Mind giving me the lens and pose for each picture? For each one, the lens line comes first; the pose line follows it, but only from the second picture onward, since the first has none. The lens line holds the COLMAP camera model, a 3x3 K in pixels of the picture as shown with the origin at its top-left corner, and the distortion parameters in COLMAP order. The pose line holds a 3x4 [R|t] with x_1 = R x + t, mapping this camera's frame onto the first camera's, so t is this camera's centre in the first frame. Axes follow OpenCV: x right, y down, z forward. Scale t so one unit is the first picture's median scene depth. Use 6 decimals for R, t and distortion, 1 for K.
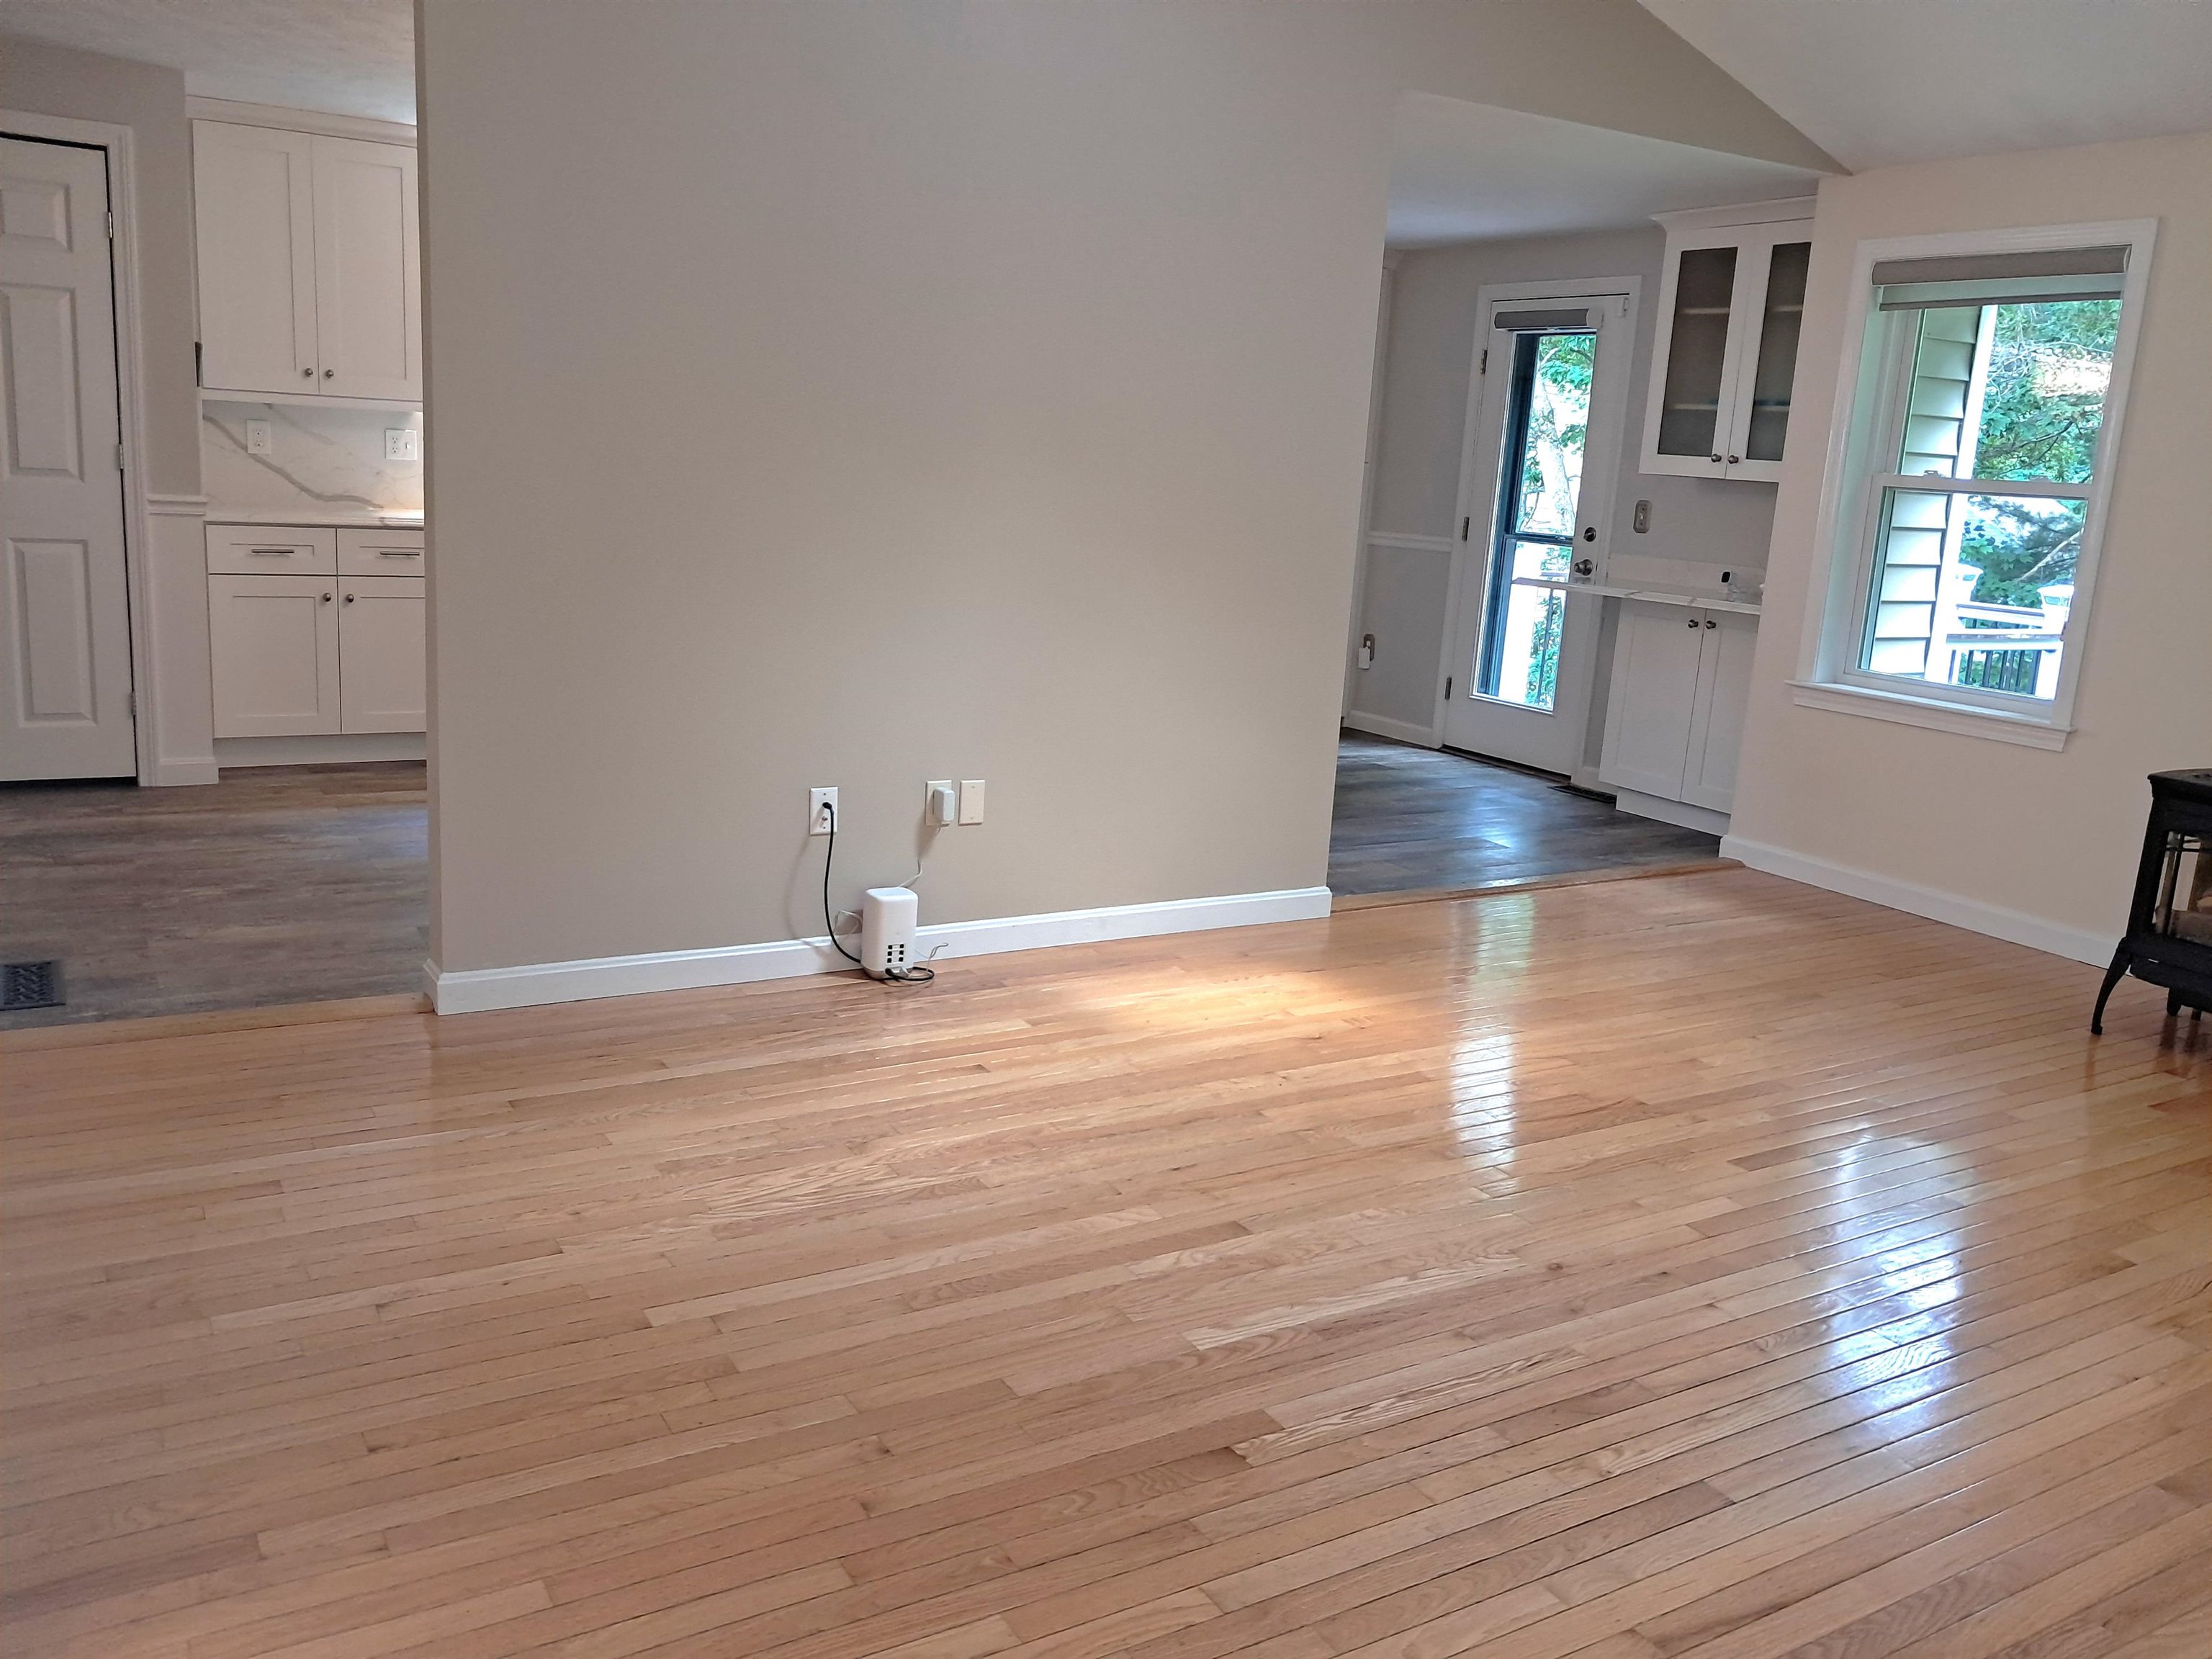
lens RADIAL K [[1773.2, 0, 1101.1], [0, 1773.2, 811.4], [0, 0, 1]] dist [0.009122, -0.007571]
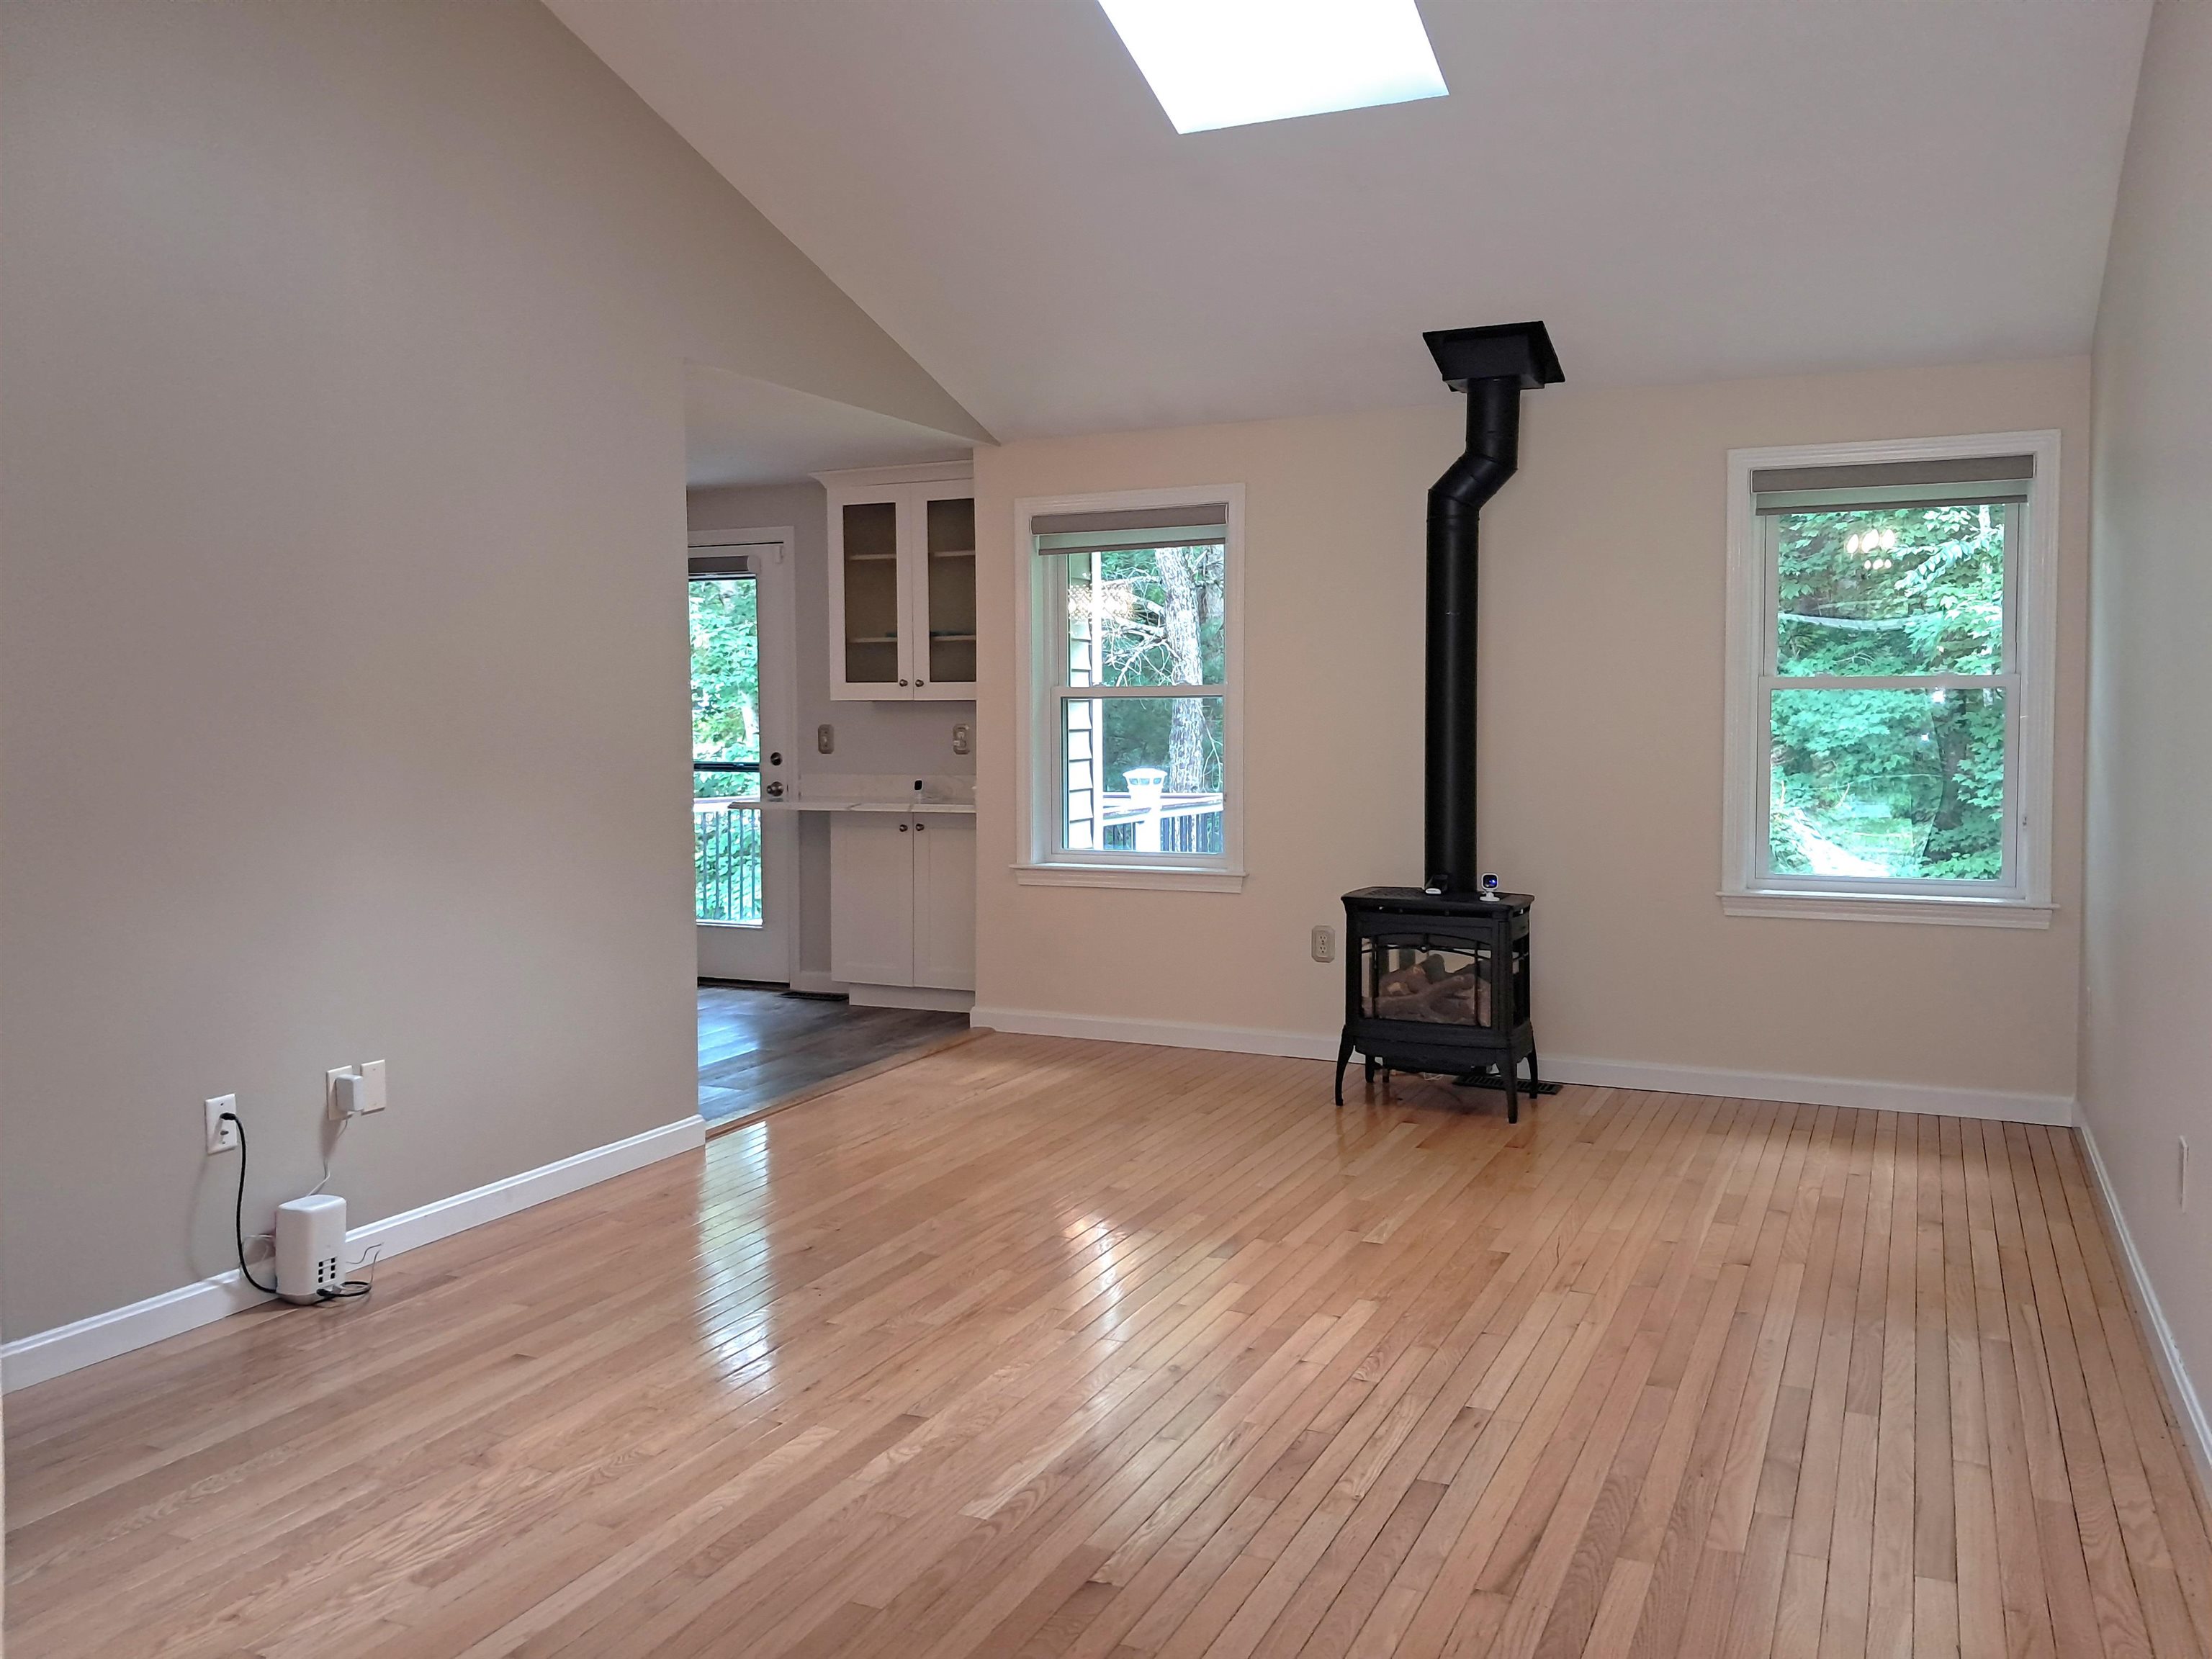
lens RADIAL K [[1766.9, 0, 1106.0], [0, 1766.9, 829.5], [0, 0, 1]] dist [0.044450, -0.087756]
pose [[0.829549, -0.102662, 0.548915, -0.256857], [0.166500, 0.983719, -0.067642, -0.012873], [-0.533034, 0.147506, 0.833136, 0.005165]]
